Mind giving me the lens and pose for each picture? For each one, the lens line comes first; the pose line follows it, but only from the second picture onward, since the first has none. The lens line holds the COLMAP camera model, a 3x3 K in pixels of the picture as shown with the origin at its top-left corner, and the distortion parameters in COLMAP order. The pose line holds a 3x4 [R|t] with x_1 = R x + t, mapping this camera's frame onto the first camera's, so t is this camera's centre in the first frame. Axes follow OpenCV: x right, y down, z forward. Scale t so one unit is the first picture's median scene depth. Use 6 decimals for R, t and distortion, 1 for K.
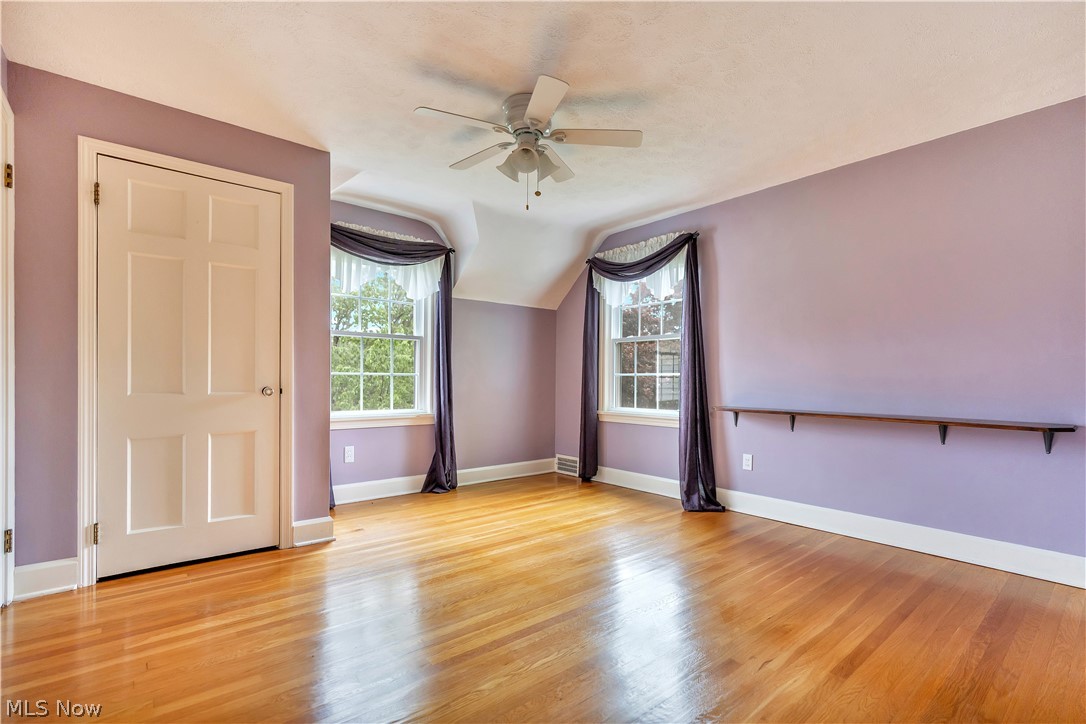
lens RADIAL K [[498.1, 0, 541.9], [0, 498.1, 374.3], [0, 0, 1]] dist [-0.003408, -0.000259]
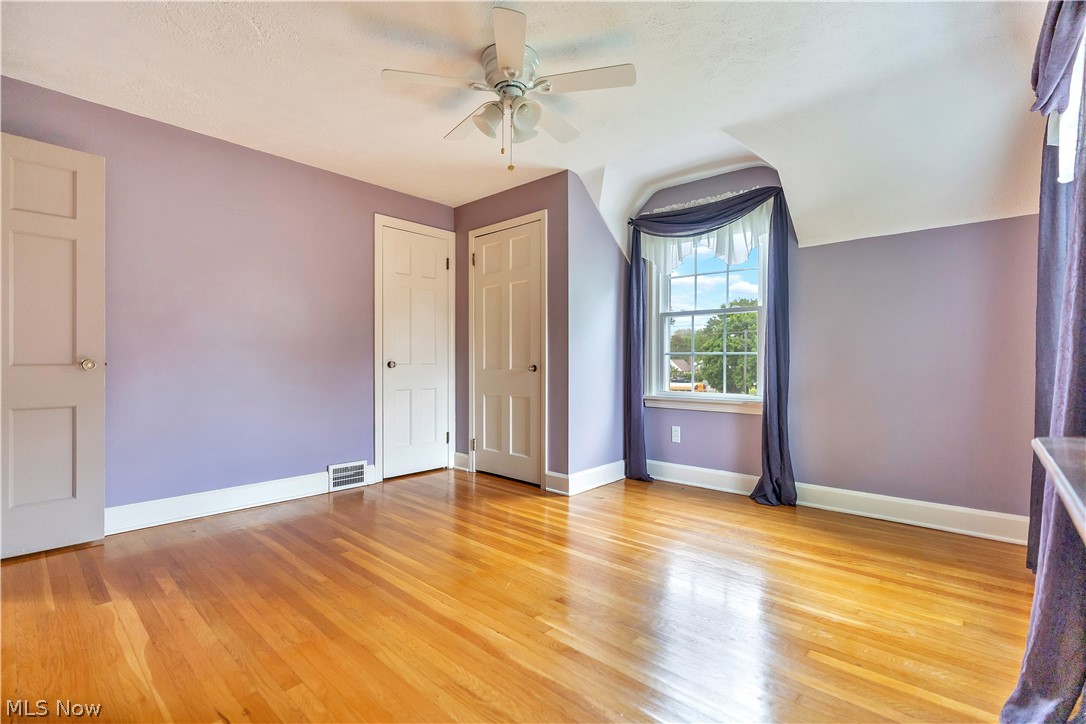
lens RADIAL K [[488.2, 0, 543.1], [0, 488.2, 353.2], [0, 0, 1]] dist [-0.006076, 0.000601]
pose [[0.142233, -0.024063, -0.989541, 0.551185], [0.013868, 0.999655, -0.022316, 0.015319], [0.989736, -0.010549, 0.142518, 0.596023]]
